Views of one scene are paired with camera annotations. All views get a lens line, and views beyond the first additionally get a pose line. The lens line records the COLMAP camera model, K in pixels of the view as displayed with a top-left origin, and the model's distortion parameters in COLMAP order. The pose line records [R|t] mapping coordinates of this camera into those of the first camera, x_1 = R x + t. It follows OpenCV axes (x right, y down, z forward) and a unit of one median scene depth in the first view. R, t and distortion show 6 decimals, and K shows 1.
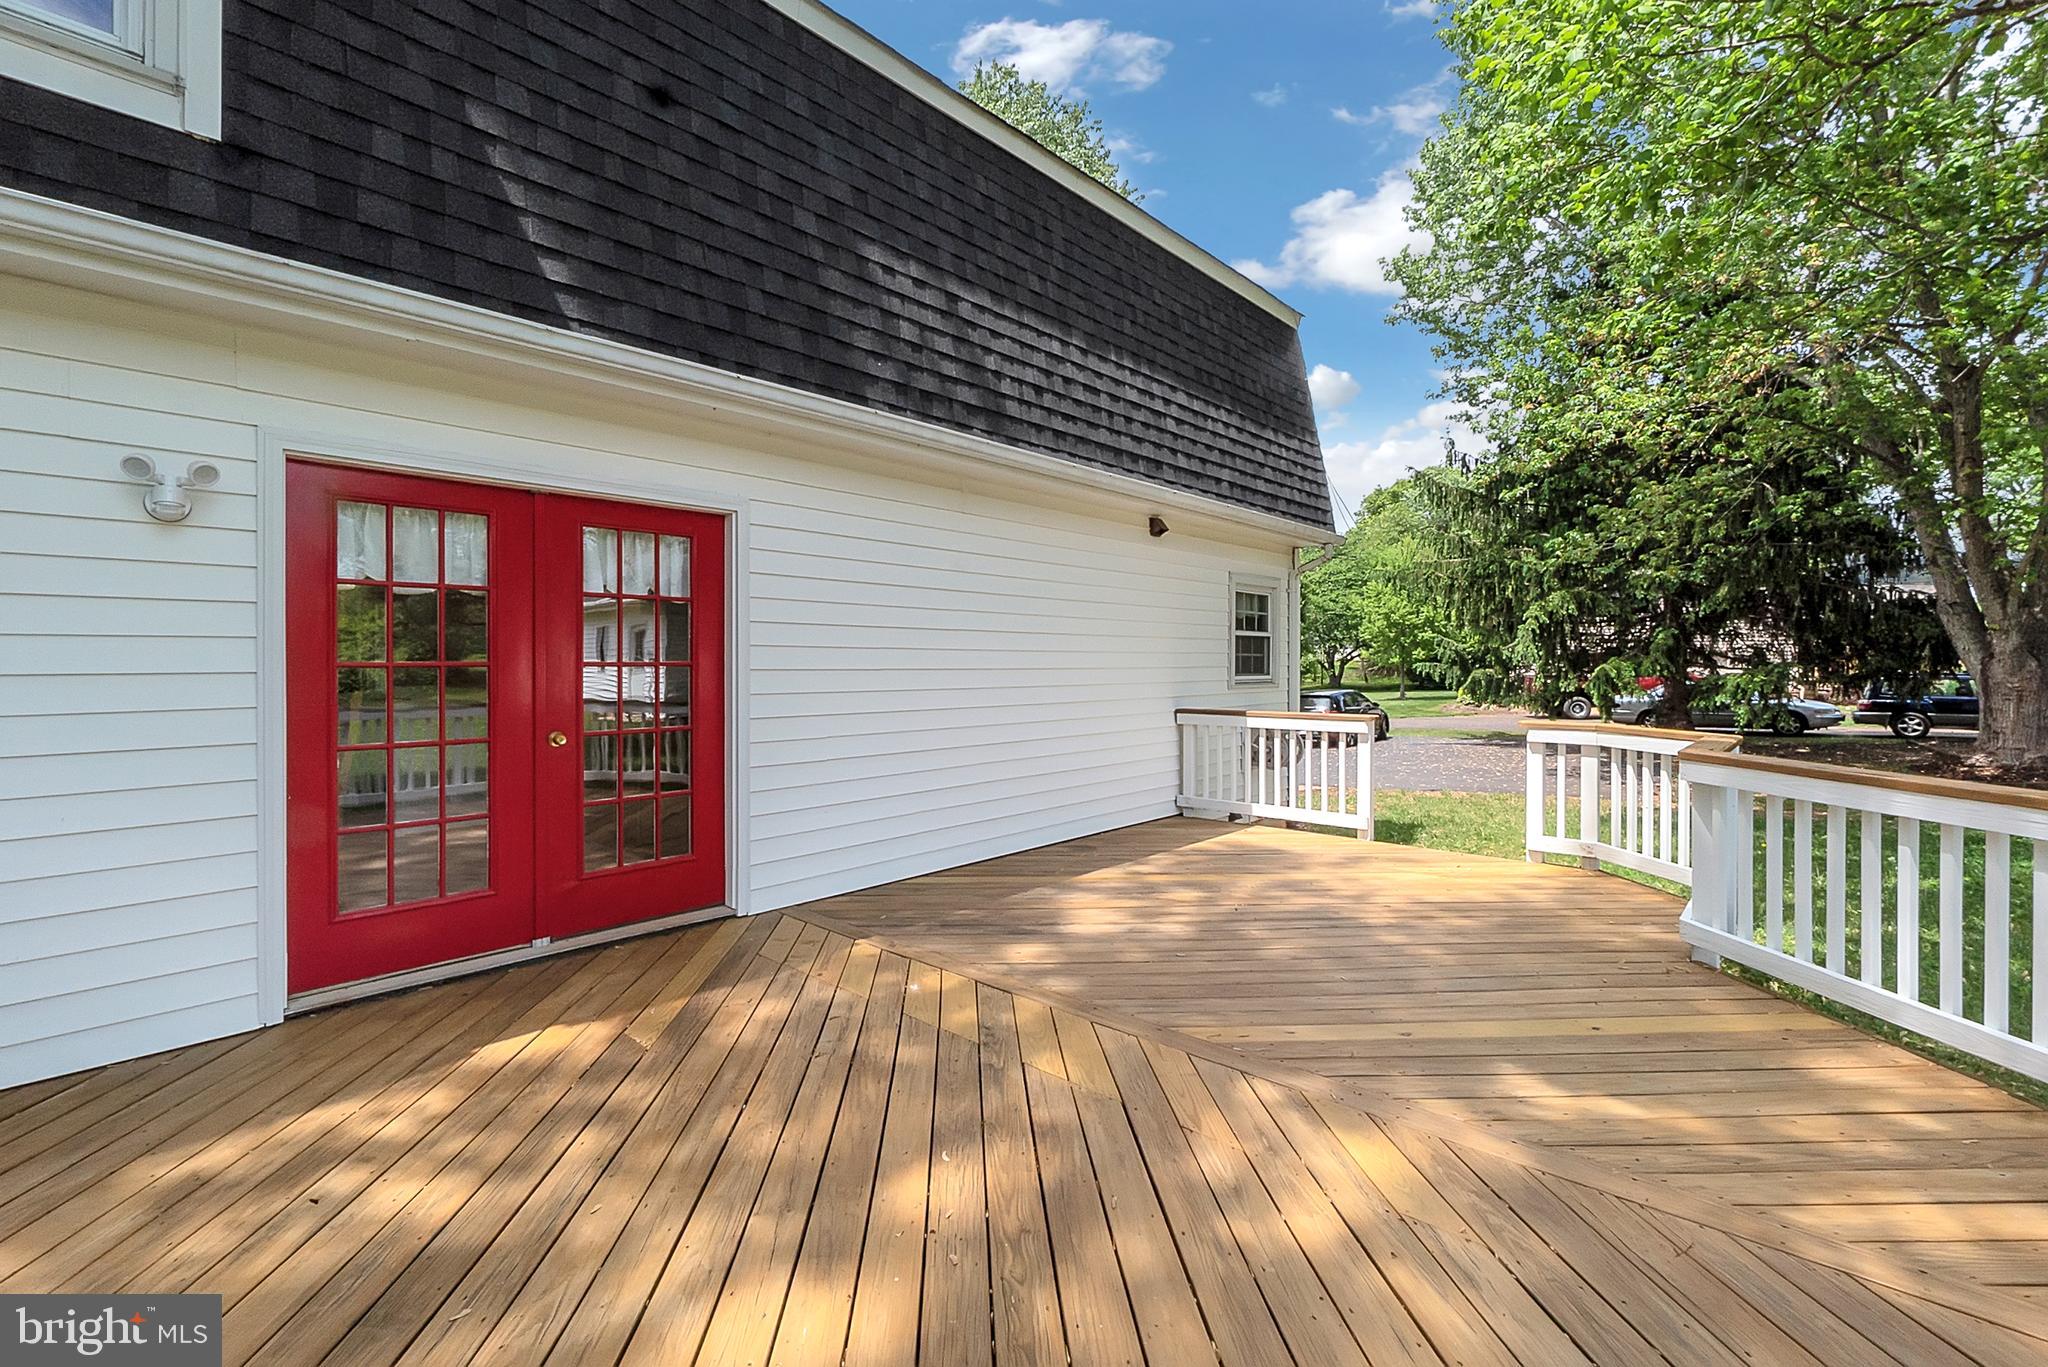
lens RADIAL K [[907.8, 0, 1018.6], [0, 907.8, 683.2], [0, 0, 1]] dist [-0.004127, -0.001164]
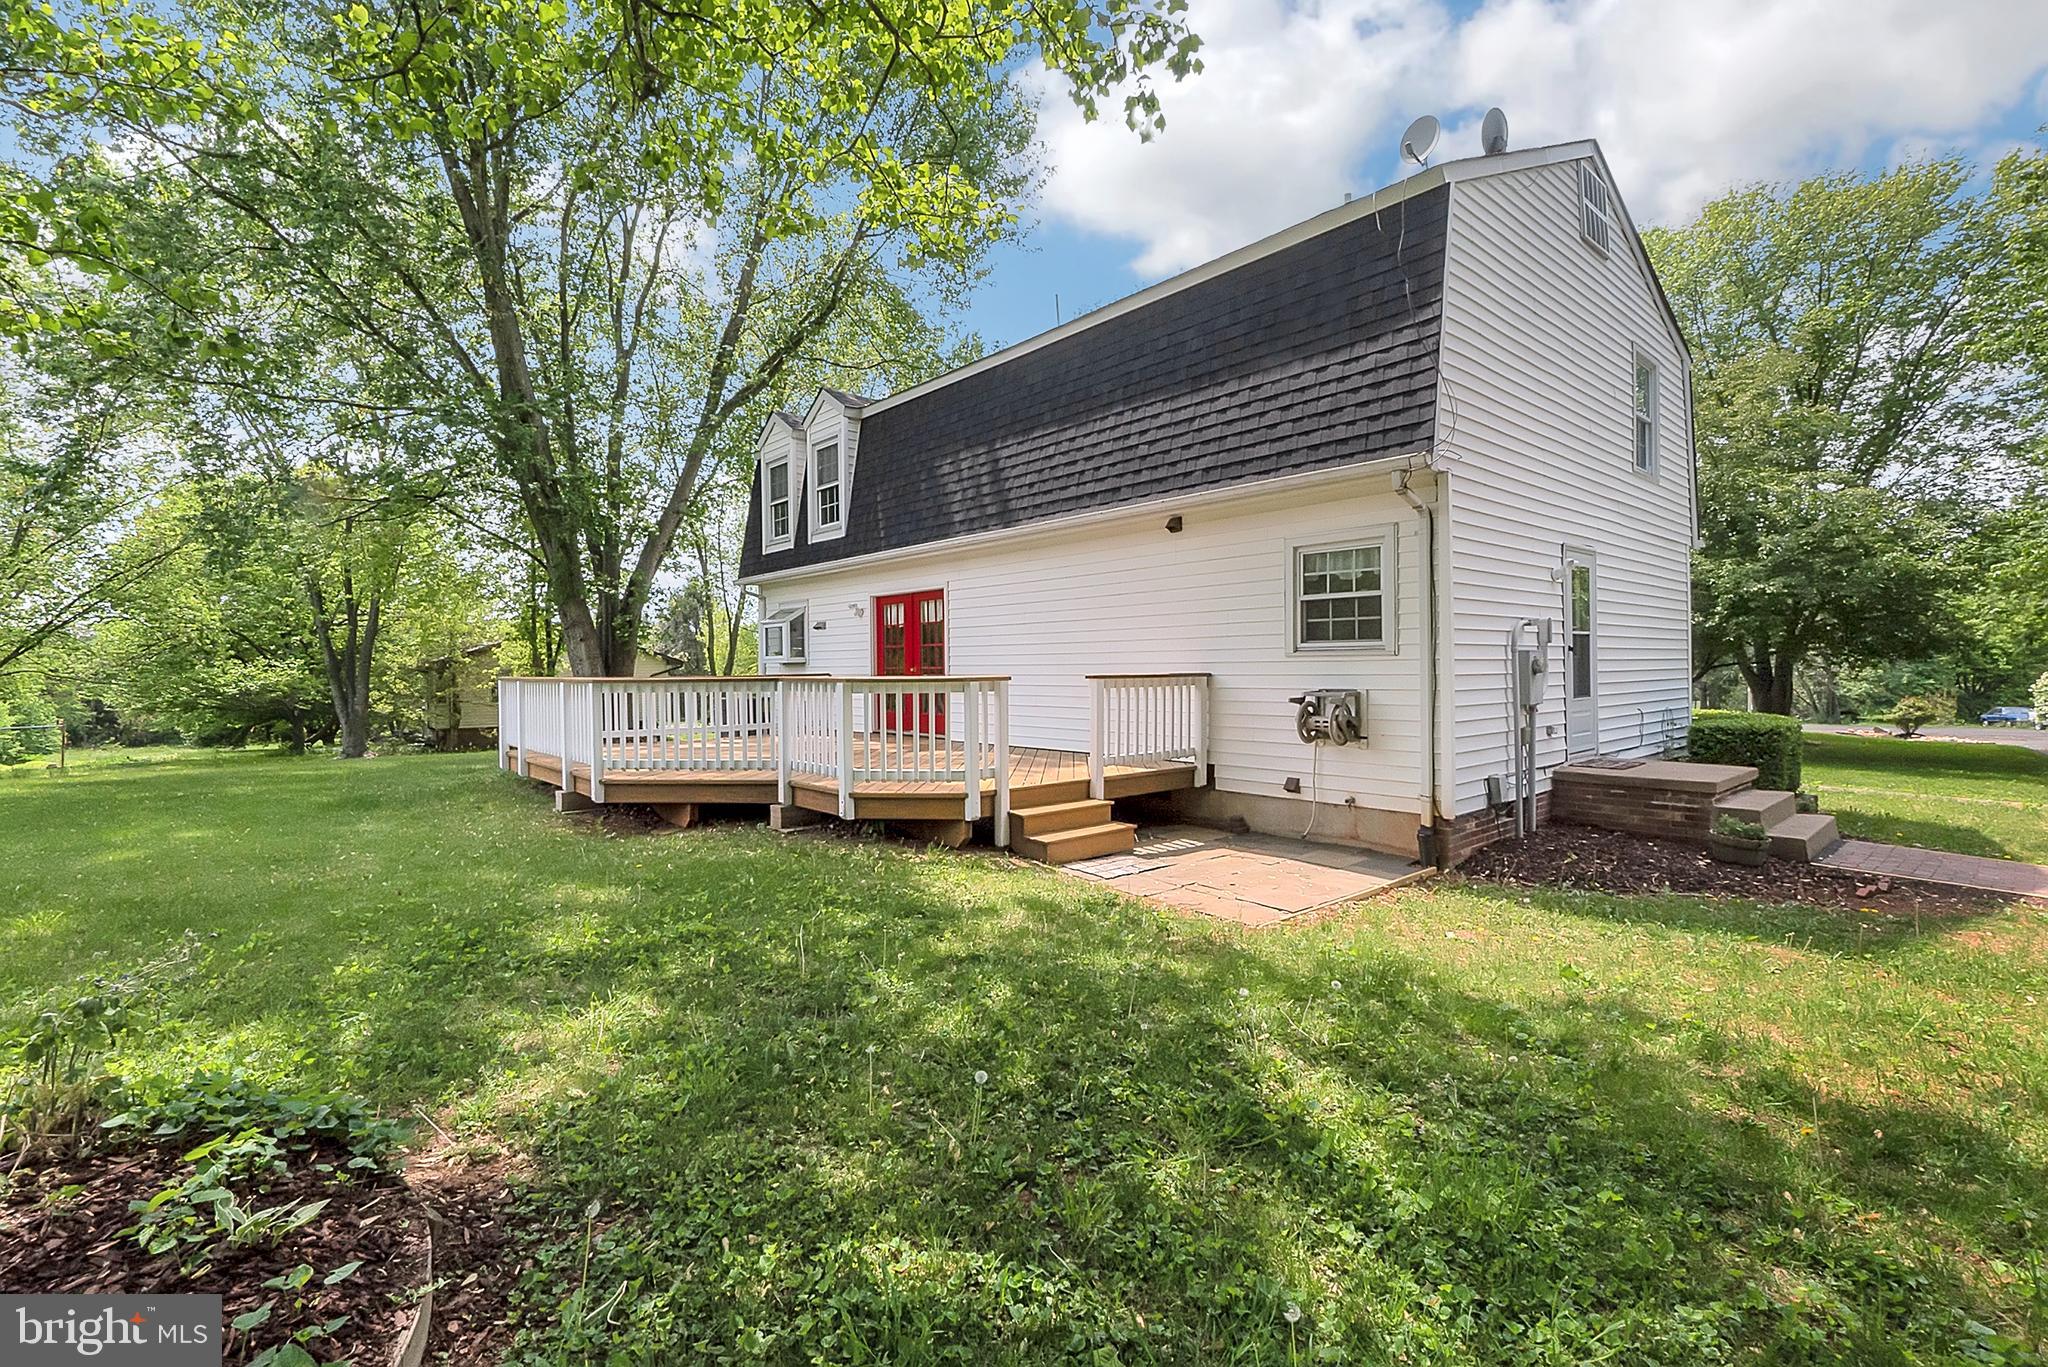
lens RADIAL K [[907.8, 0, 1023.8], [0, 907.8, 665.5], [0, 0, 1]] dist [-0.004127, -0.001164]
pose [[-0.125181, 0.011413, -0.992068, 1.626879], [-0.001927, 0.999929, 0.011746, 0.005461], [0.992132, 0.003382, -0.125151, 1.107502]]
